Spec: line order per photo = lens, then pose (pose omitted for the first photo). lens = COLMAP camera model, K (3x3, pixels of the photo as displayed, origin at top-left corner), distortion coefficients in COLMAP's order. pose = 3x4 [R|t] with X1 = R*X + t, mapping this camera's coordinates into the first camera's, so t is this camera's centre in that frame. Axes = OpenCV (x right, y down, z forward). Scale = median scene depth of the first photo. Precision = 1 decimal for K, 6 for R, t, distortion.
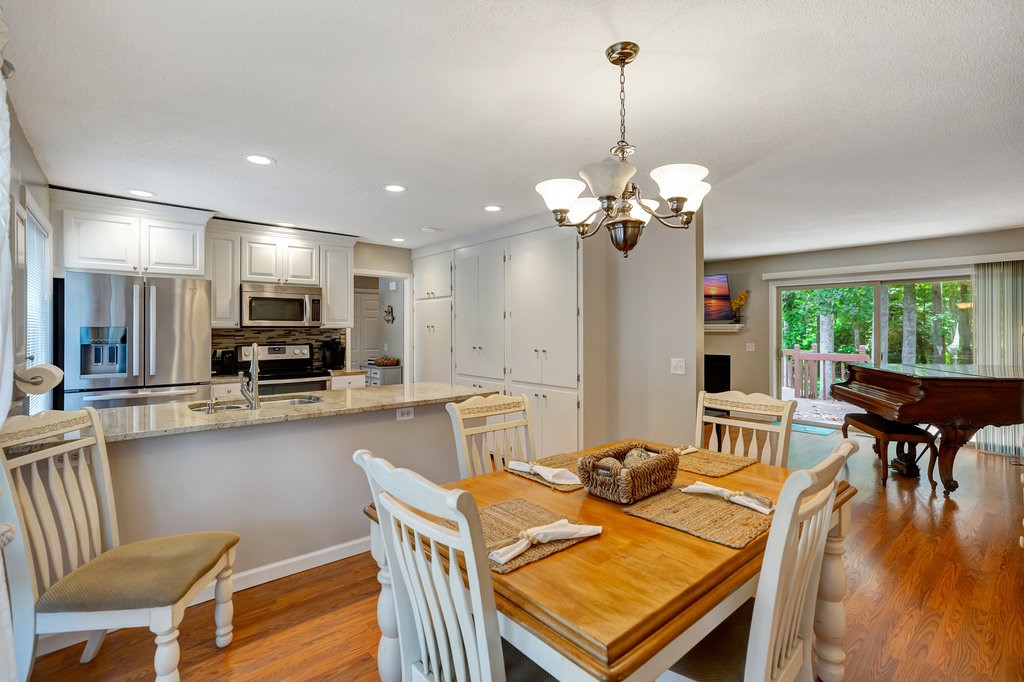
lens RADIAL K [[471.0, 0, 517.0], [0, 471.0, 329.5], [0, 0, 1]] dist [-0.033863, 0.024804]
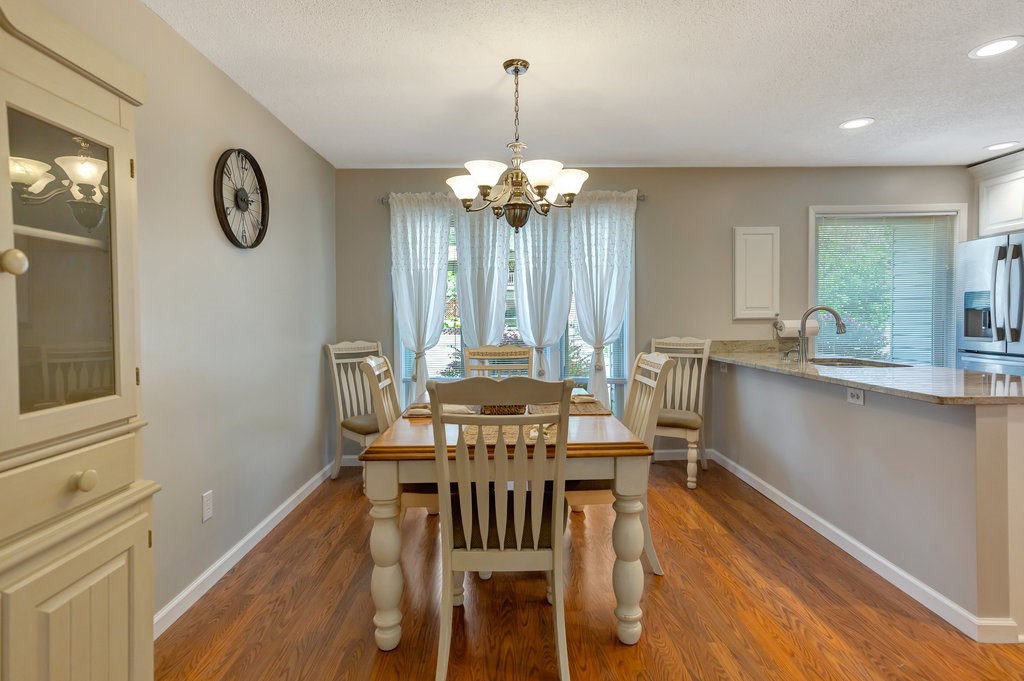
lens RADIAL K [[540.9, 0, 517.1], [0, 540.9, 327.9], [0, 0, 1]] dist [0.004078, 0.017804]
pose [[-0.628425, 0.024919, -0.777471, 0.539004], [0.013110, 0.999684, 0.021444, 0.027828], [0.777760, 0.003283, -0.628553, 0.755836]]
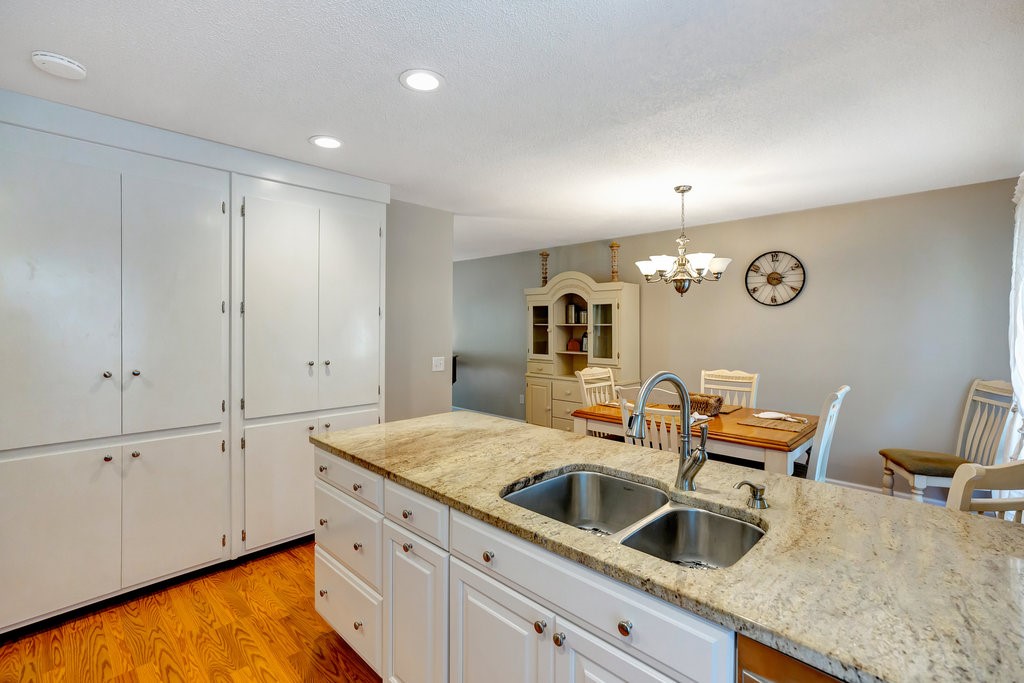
lens RADIAL K [[471.0, 0, 523.6], [0, 471.0, 328.0], [0, 0, 1]] dist [-0.033863, 0.024804]
pose [[-0.100417, -0.005405, 0.994931, -0.638010], [-0.005415, 0.999973, 0.004886, -0.011782], [-0.994931, -0.004897, -0.100444, 0.728677]]
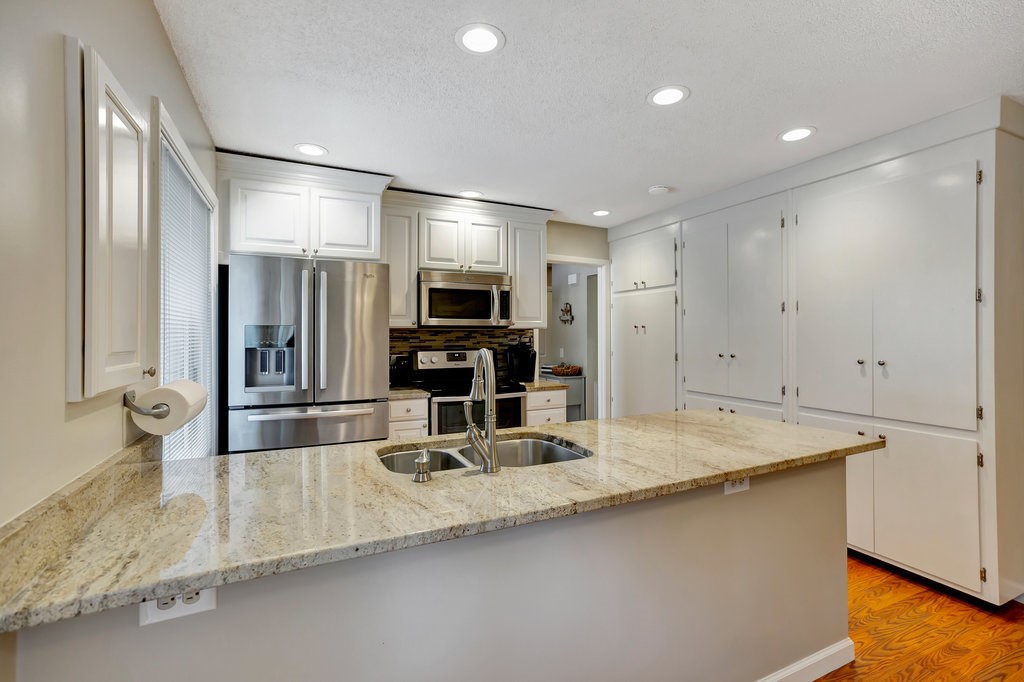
lens RADIAL K [[471.0, 0, 518.1], [0, 471.0, 332.3], [0, 0, 1]] dist [-0.033863, 0.024804]
pose [[0.966265, -0.001634, -0.257545, -0.227788], [0.000896, 0.999995, -0.002981, 0.006396], [0.257549, 0.002650, 0.966262, 0.280449]]
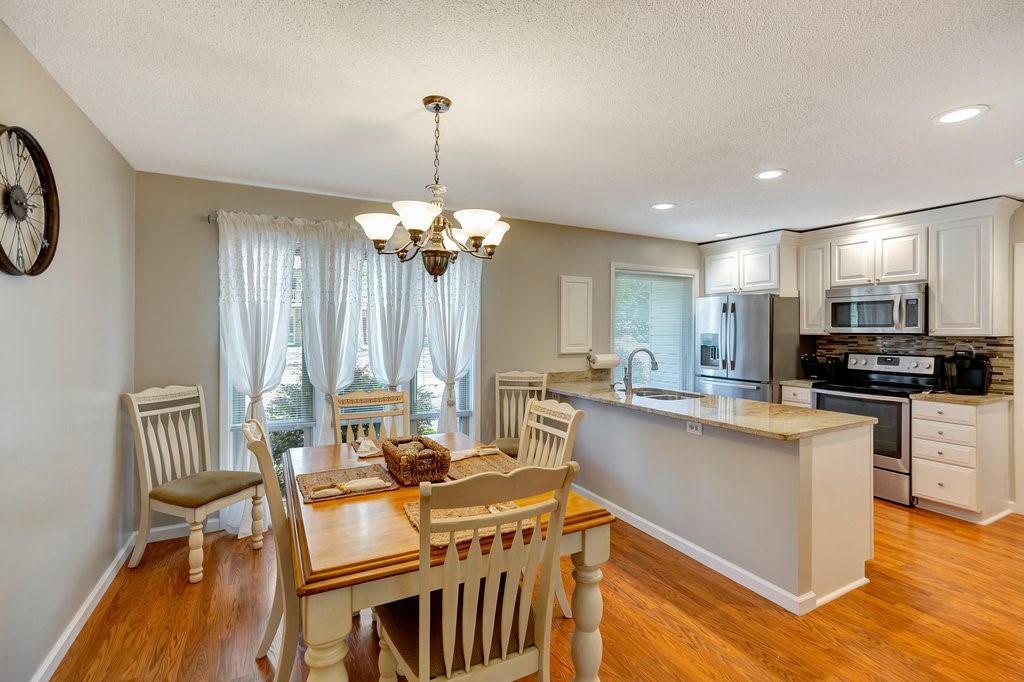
lens RADIAL K [[471.0, 0, 519.1], [0, 471.0, 328.9], [0, 0, 1]] dist [-0.033863, 0.024804]
pose [[-0.215959, -0.002244, -0.976400, 0.520039], [-0.001308, 0.999997, -0.002009, -0.013013], [0.976402, 0.000843, -0.215961, 0.574688]]
